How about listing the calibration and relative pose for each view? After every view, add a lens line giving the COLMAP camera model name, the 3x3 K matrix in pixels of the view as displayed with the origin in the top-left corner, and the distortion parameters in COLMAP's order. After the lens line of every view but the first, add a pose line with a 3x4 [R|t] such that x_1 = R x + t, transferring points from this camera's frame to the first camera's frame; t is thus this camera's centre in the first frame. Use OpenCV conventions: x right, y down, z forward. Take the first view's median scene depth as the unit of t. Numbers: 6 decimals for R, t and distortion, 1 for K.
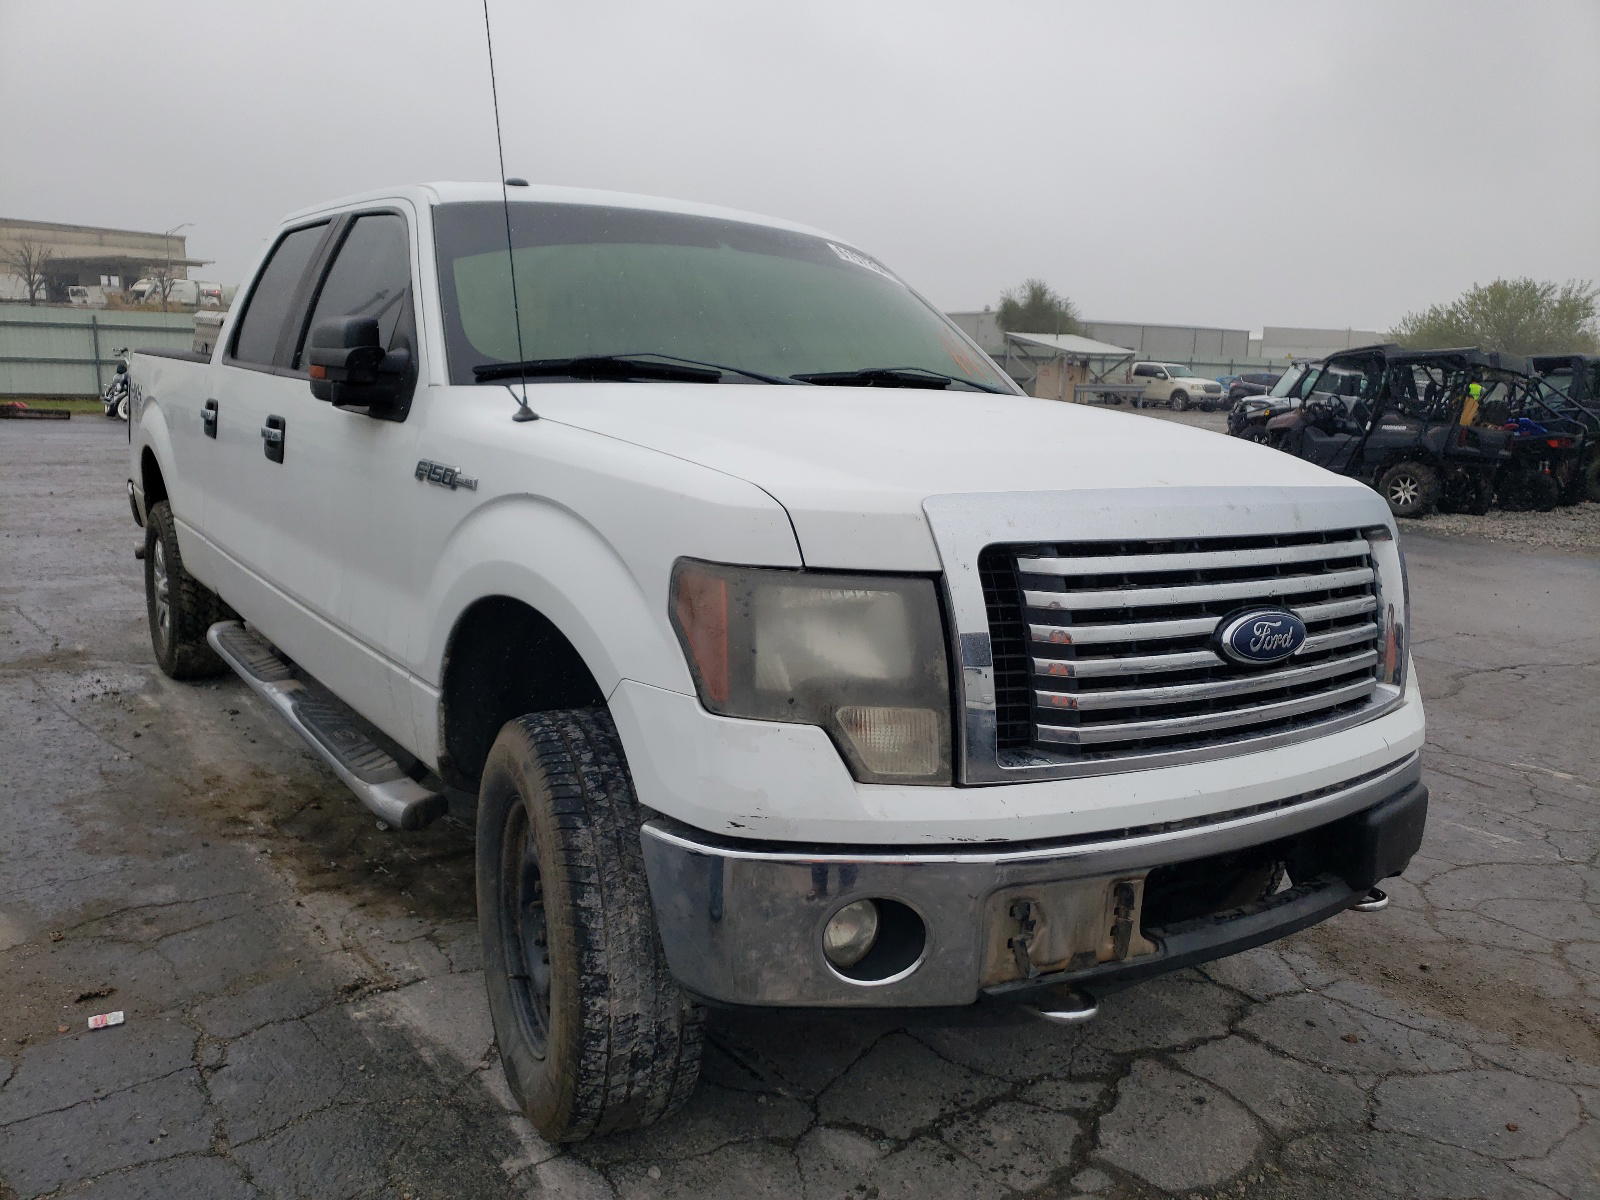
lens RADIAL K [[1222.0, 0, 800.2], [0, 1222.0, 630.4], [0, 0, 1]] dist [-0.000066, 0.000177]
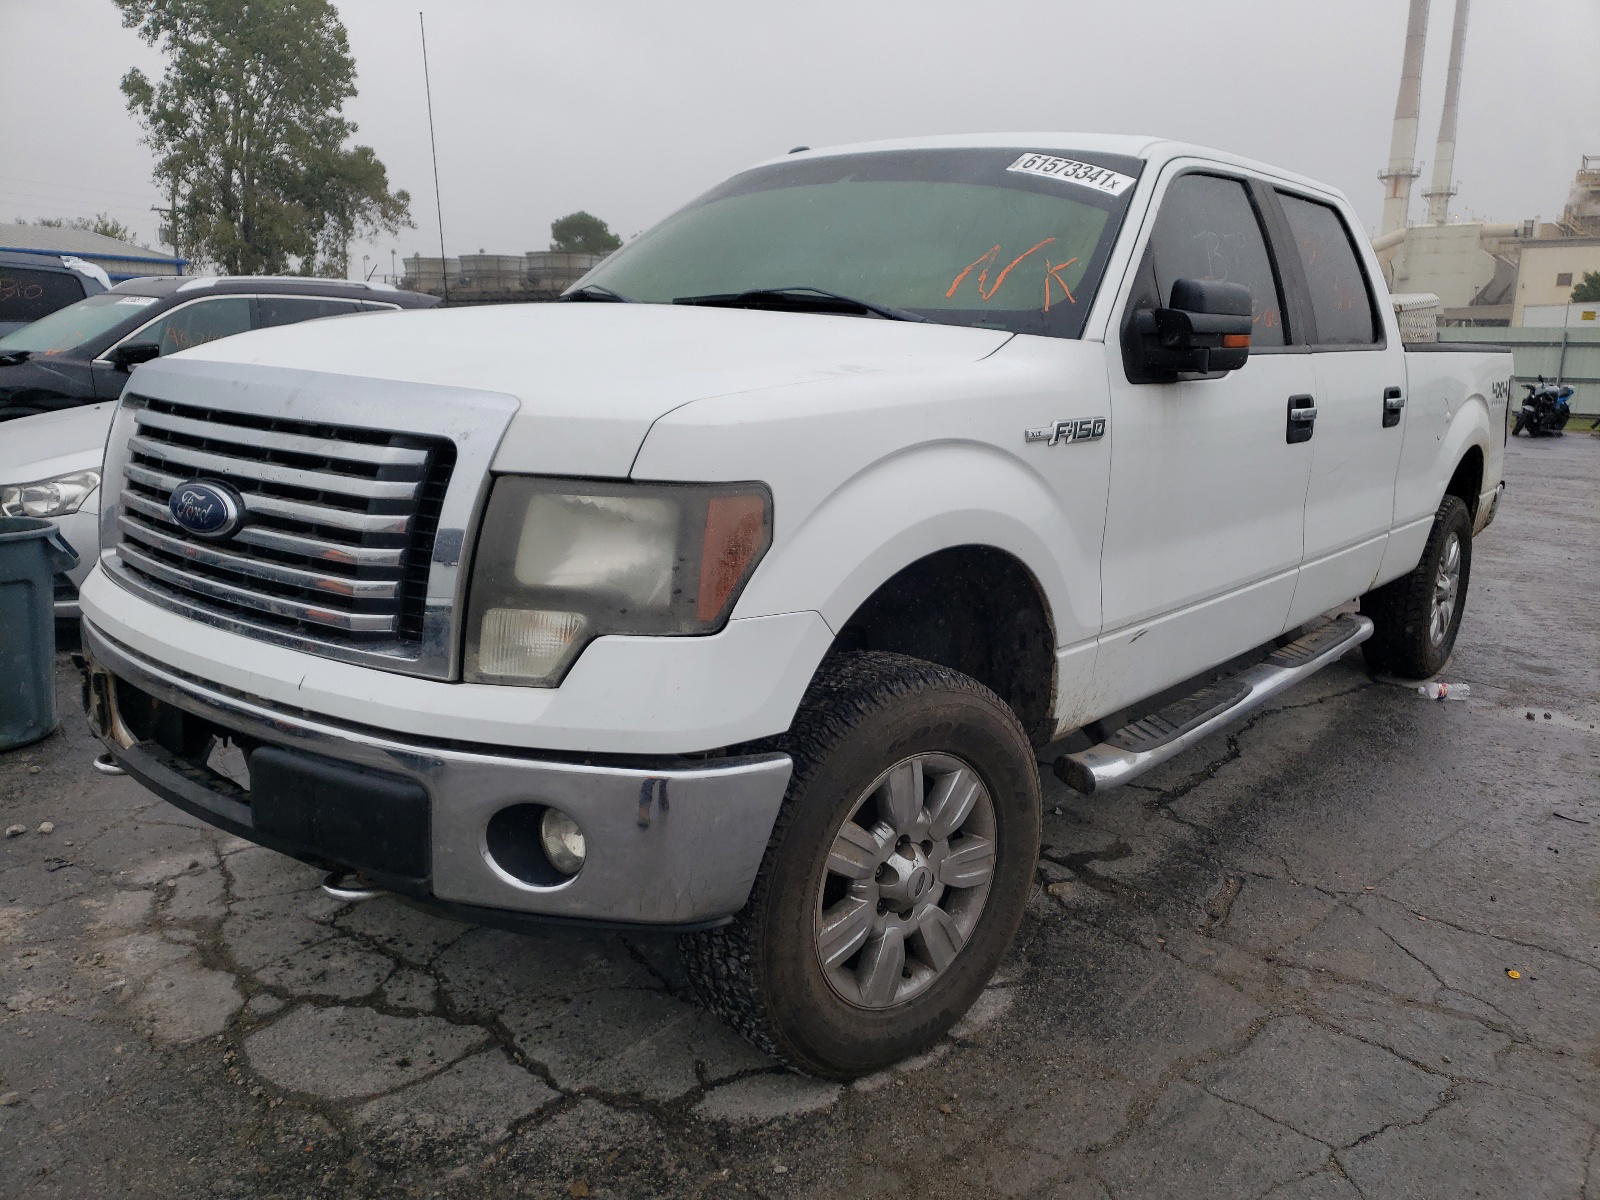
lens RADIAL K [[1247.7, 0, 800.0], [0, 1247.7, 600.0], [0, 0, 1]] dist [0.009612, -0.000124]
pose [[0.308496, 0.188501, -0.932361, 1.171081], [-0.226181, 0.966593, 0.120584, -0.122753], [0.923944, 0.173682, 0.340825, 0.857966]]
